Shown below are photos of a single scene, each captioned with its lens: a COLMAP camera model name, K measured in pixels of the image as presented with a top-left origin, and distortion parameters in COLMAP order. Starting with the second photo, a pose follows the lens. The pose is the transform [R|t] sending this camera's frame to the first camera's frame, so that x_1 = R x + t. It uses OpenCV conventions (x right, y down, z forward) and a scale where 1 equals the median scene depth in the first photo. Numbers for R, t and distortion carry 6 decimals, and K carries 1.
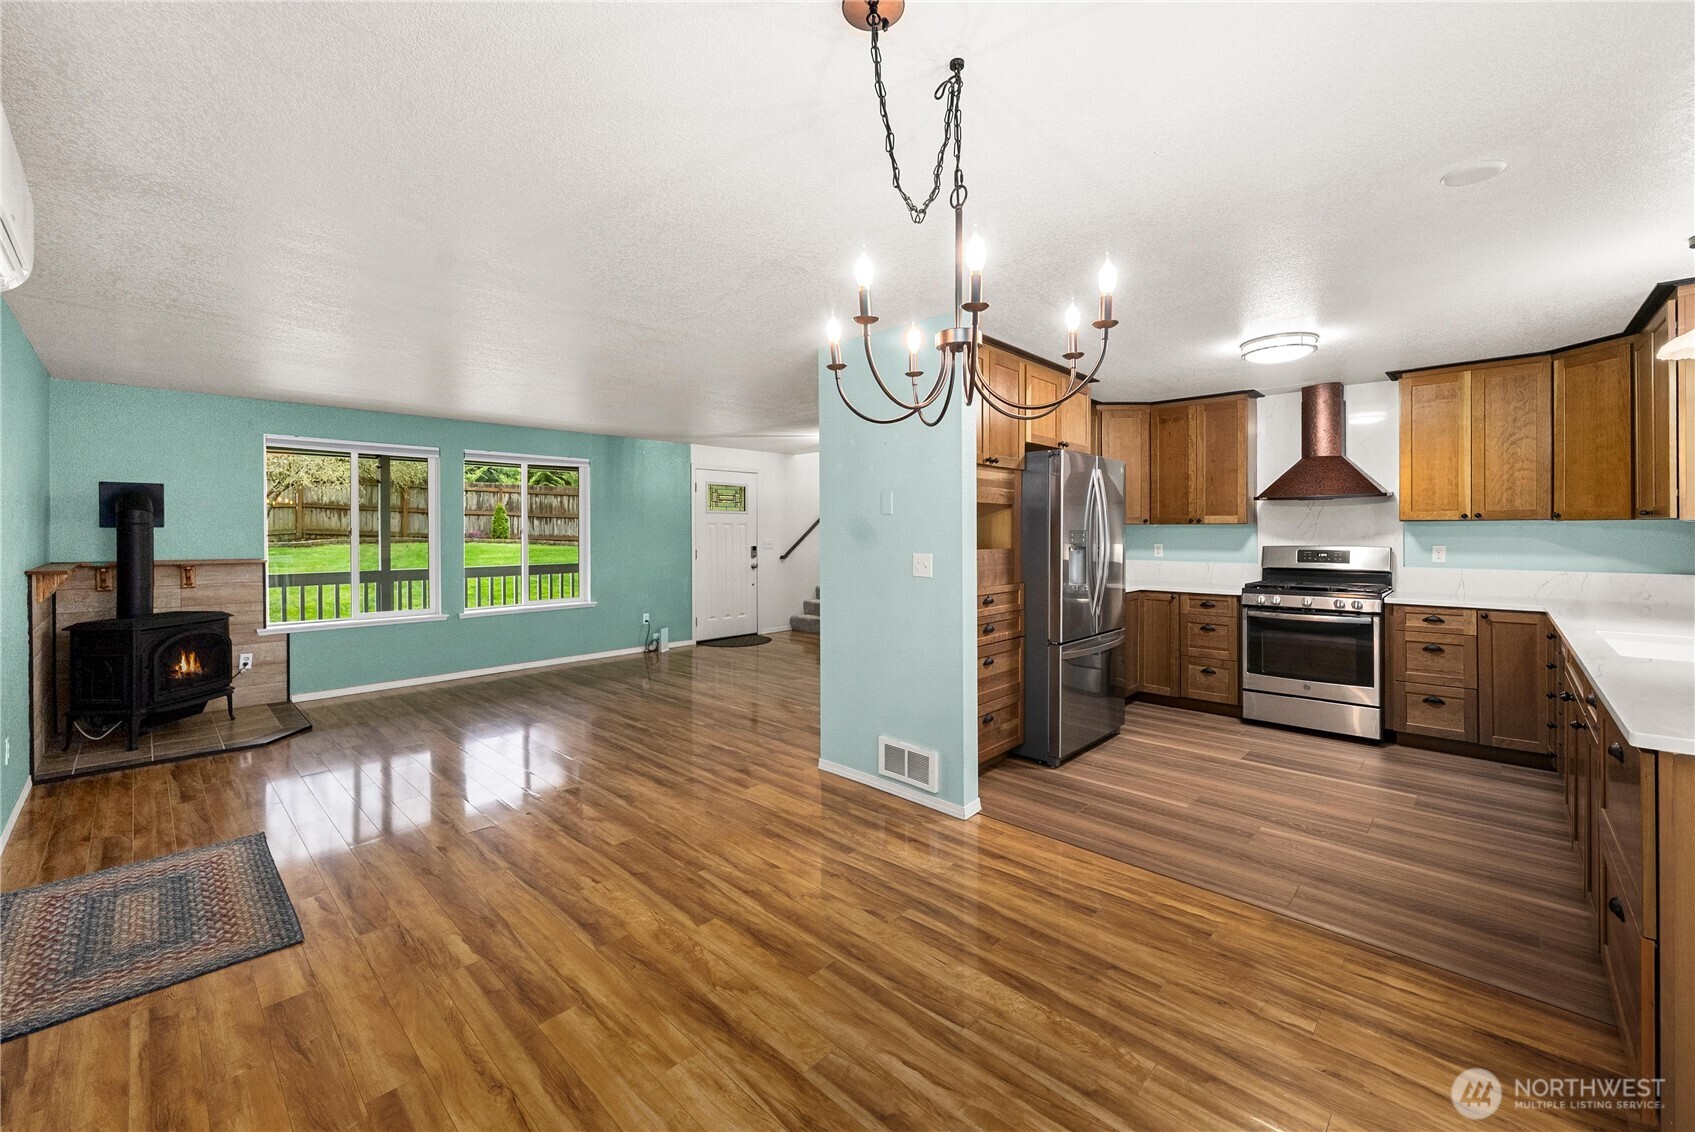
lens RADIAL K [[675.1, 0, 848.7], [0, 675.1, 533.8], [0, 0, 1]] dist [-0.004040, -0.000926]
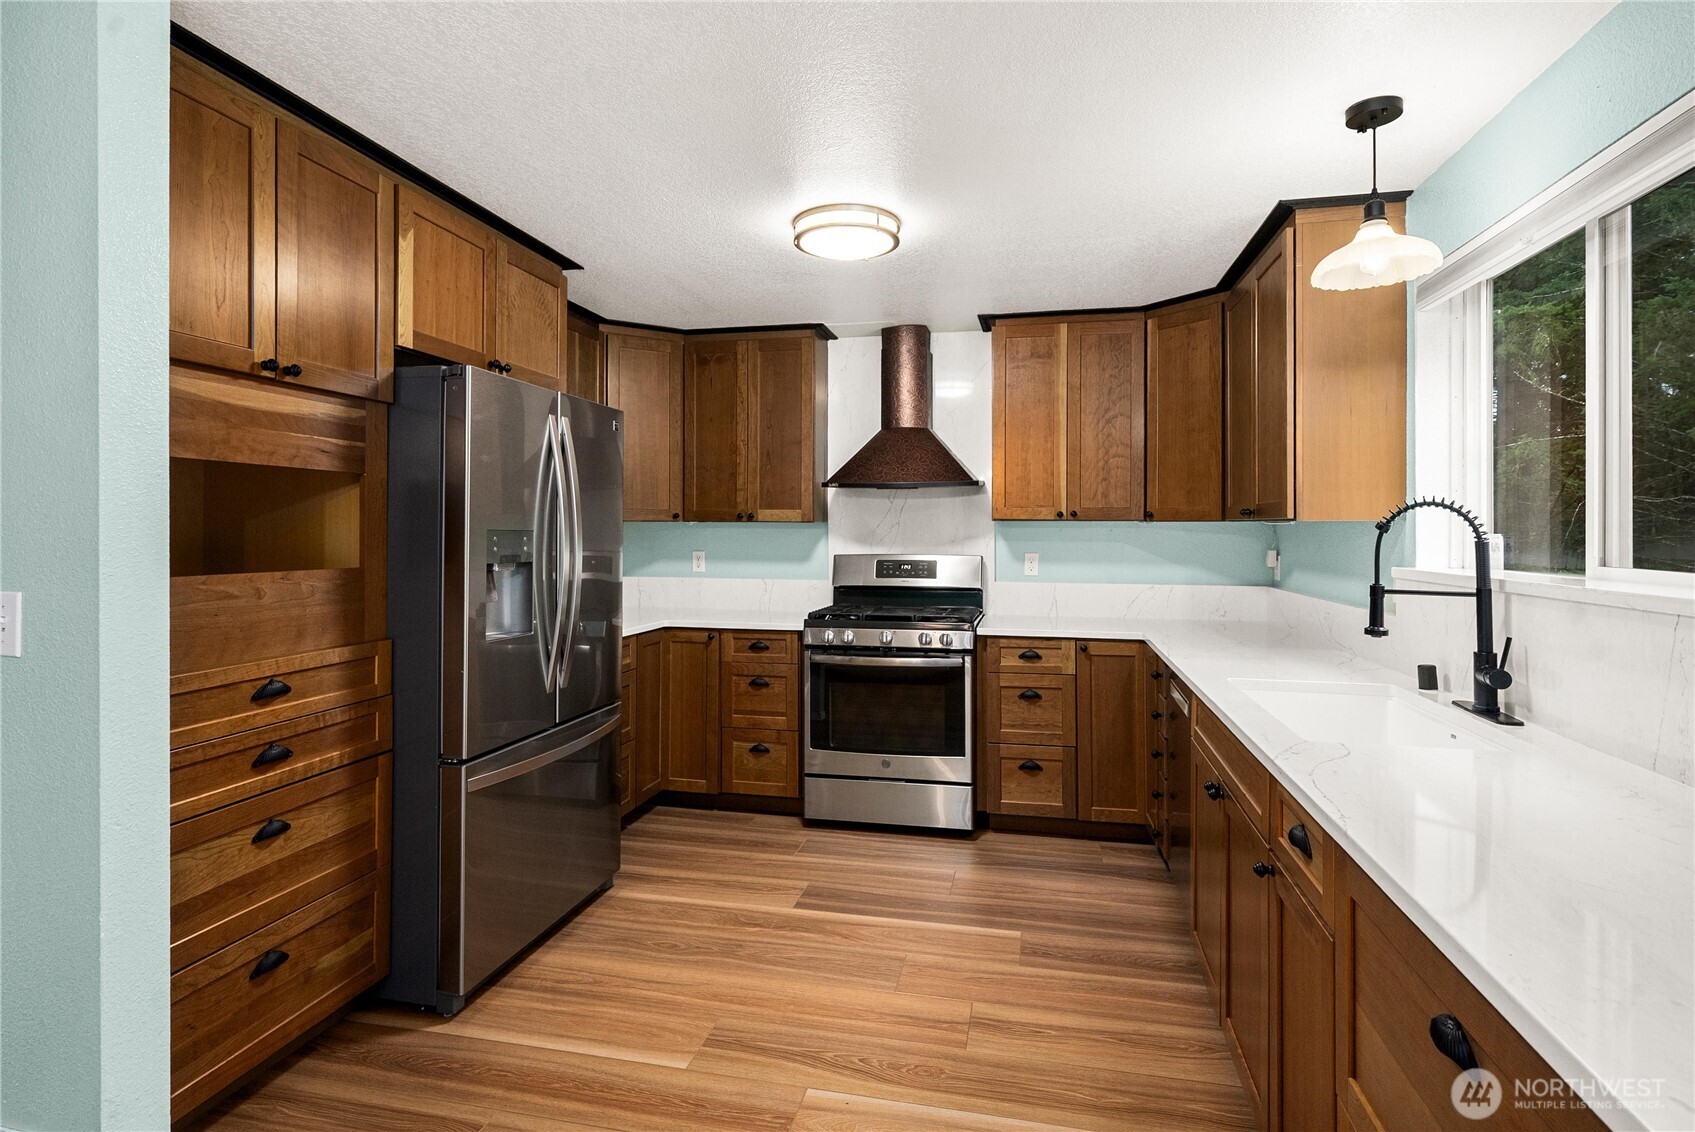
lens RADIAL K [[836.2, 0, 854.0], [0, 836.2, 530.6], [0, 0, 1]] dist [0.001286, 0.000200]
pose [[0.853568, 0.005984, 0.520947, 0.229562], [-0.003398, 0.999977, -0.005919, -0.001872], [-0.520970, 0.003282, 0.853568, 0.320288]]
